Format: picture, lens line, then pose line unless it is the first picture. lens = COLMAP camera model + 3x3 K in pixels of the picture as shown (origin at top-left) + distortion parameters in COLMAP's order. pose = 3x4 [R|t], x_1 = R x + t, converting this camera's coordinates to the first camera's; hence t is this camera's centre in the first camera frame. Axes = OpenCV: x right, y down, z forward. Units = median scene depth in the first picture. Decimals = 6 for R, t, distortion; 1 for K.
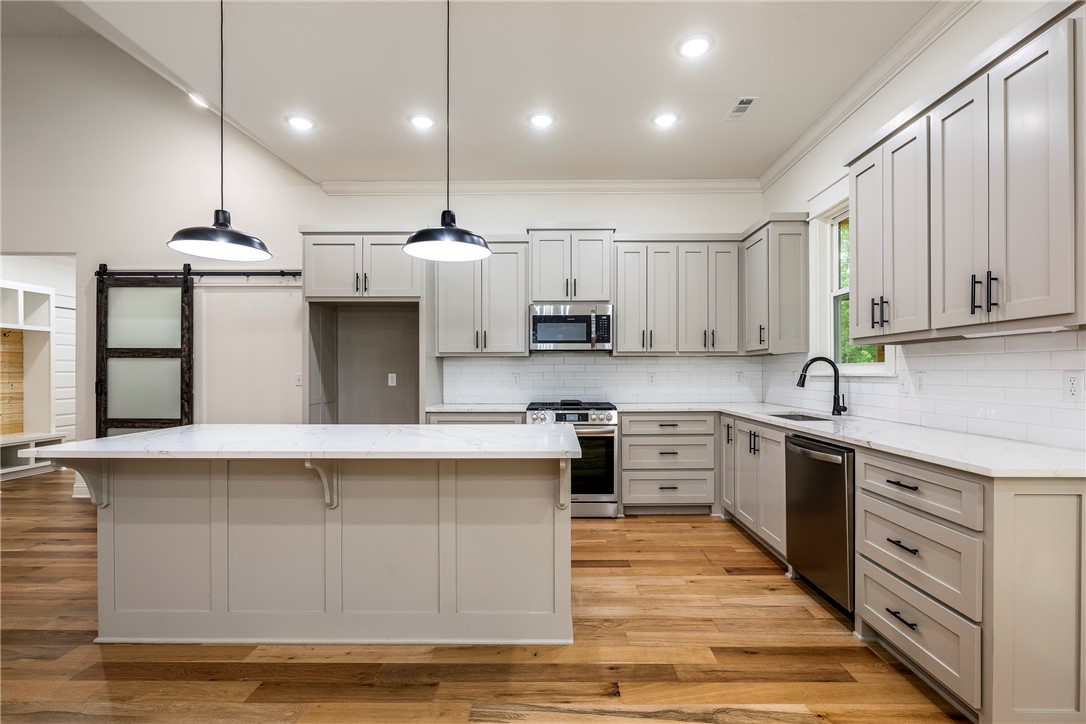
lens RADIAL K [[498.9, 0, 547.4], [0, 498.9, 369.9], [0, 0, 1]] dist [-0.000826, -0.000286]
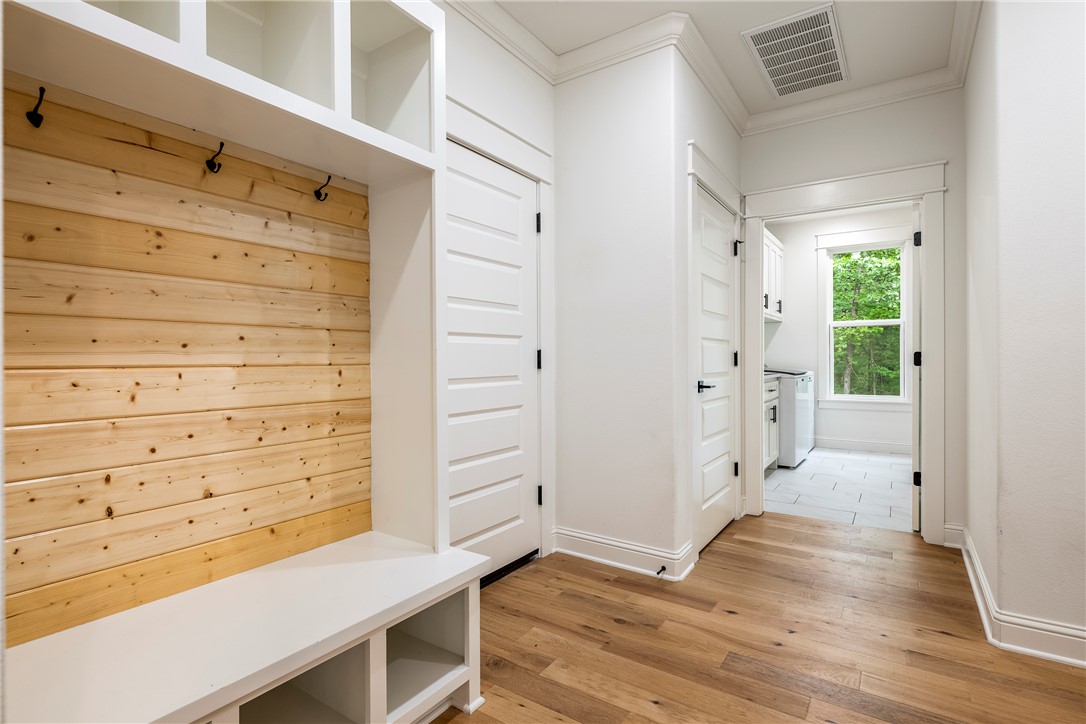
lens RADIAL K [[518.5, 0, 543.0], [0, 518.5, 362.0], [0, 0, 1]] dist [-0.000388, 0.000269]
pose [[0.830196, -0.000425, -0.557472, -0.959037], [0.005109, 0.999964, 0.006846, 0.027074], [0.557449, -0.008532, 0.830168, 0.967425]]
